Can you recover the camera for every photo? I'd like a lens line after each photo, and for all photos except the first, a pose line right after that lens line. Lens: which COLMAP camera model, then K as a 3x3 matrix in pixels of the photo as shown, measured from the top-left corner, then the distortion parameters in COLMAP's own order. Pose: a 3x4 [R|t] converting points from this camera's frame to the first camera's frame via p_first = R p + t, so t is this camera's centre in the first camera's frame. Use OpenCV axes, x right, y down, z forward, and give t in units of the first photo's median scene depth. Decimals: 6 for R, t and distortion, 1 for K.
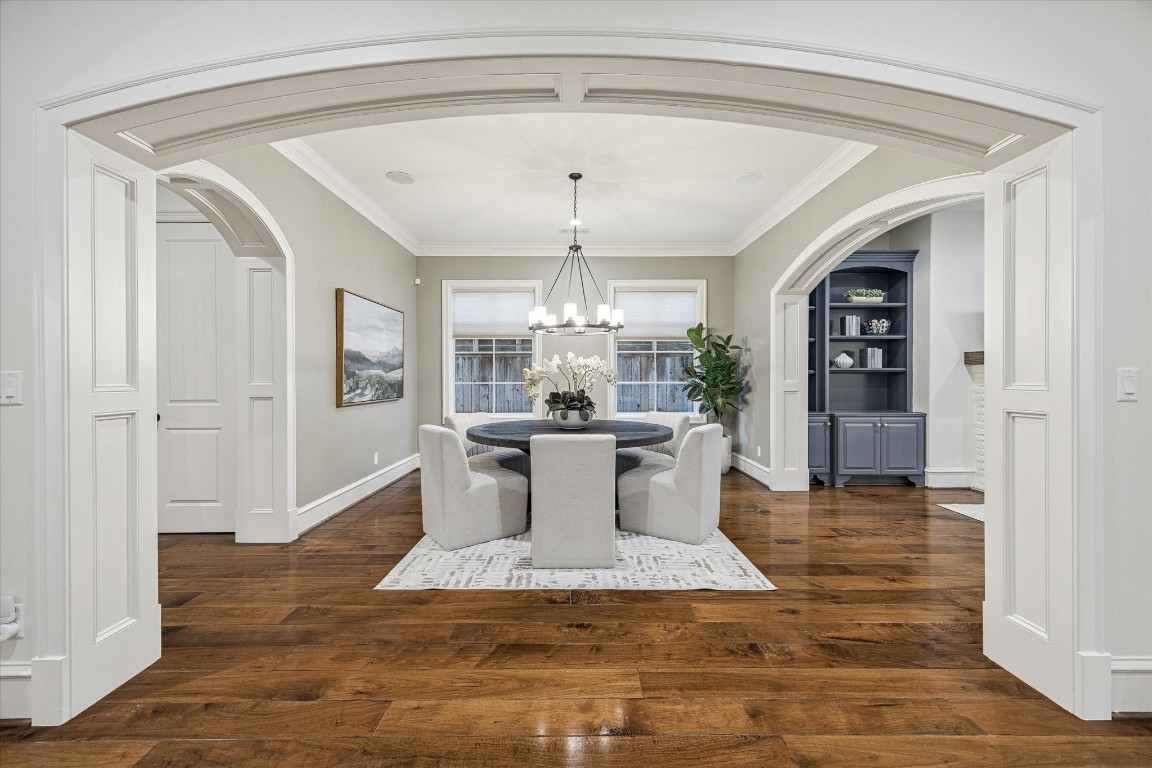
lens RADIAL K [[460.9, 0, 576.7], [0, 460.9, 376.1], [0, 0, 1]] dist [0.011584, -0.001111]
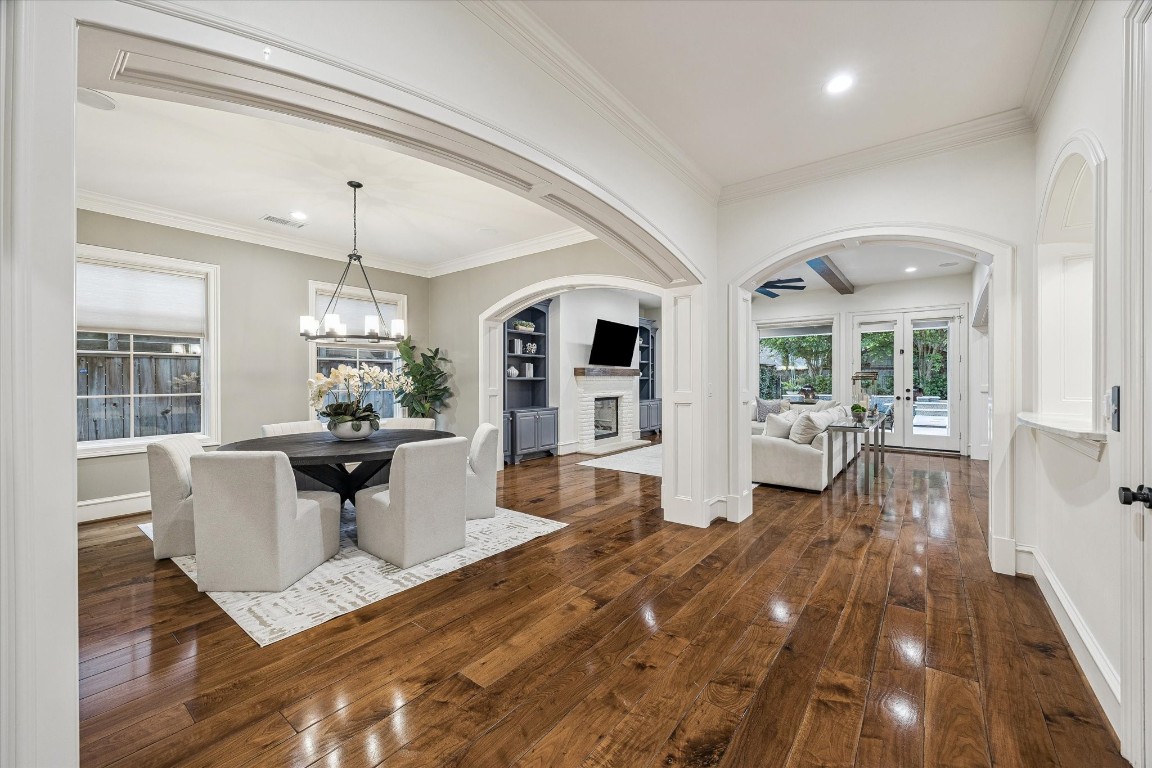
lens RADIAL K [[460.9, 0, 572.8], [0, 460.9, 378.5], [0, 0, 1]] dist [0.011584, -0.001111]
pose [[0.619871, -0.000006, 0.784704, -0.489081], [0.000112, 1.000000, -0.000081, -0.017705], [-0.784704, 0.000138, 0.619871, 0.021075]]
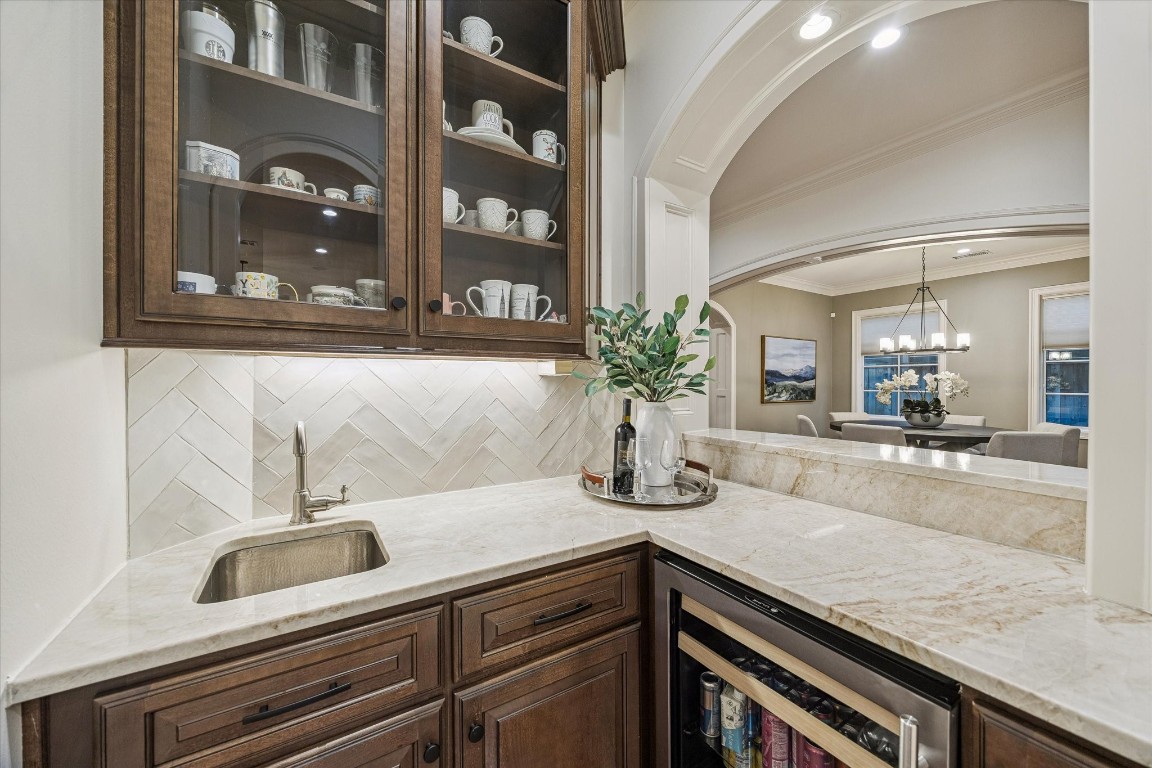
lens RADIAL K [[460.9, 0, 574.4], [0, 460.9, 384.7], [0, 0, 1]] dist [0.011584, -0.001111]
pose [[0.541242, 0.007657, -0.840832, 0.568492], [-0.001358, 0.999965, 0.008232, -0.016054], [0.840866, -0.003314, 0.541233, -0.541729]]
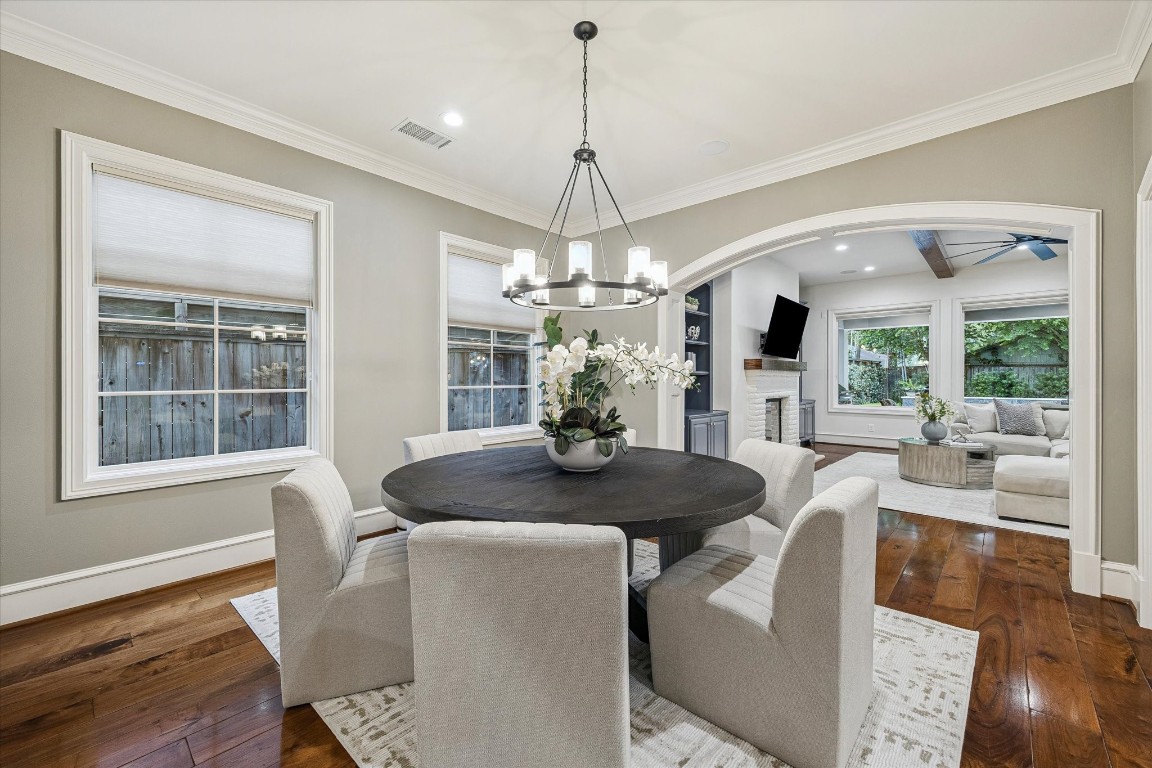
lens RADIAL K [[460.9, 0, 566.2], [0, 460.9, 379.4], [0, 0, 1]] dist [0.011584, -0.001111]
pose [[0.668802, 0.000608, 0.743440, -0.445176], [-0.004025, 0.999988, 0.002804, -0.000390], [-0.743430, -0.004868, 0.668796, 0.629240]]
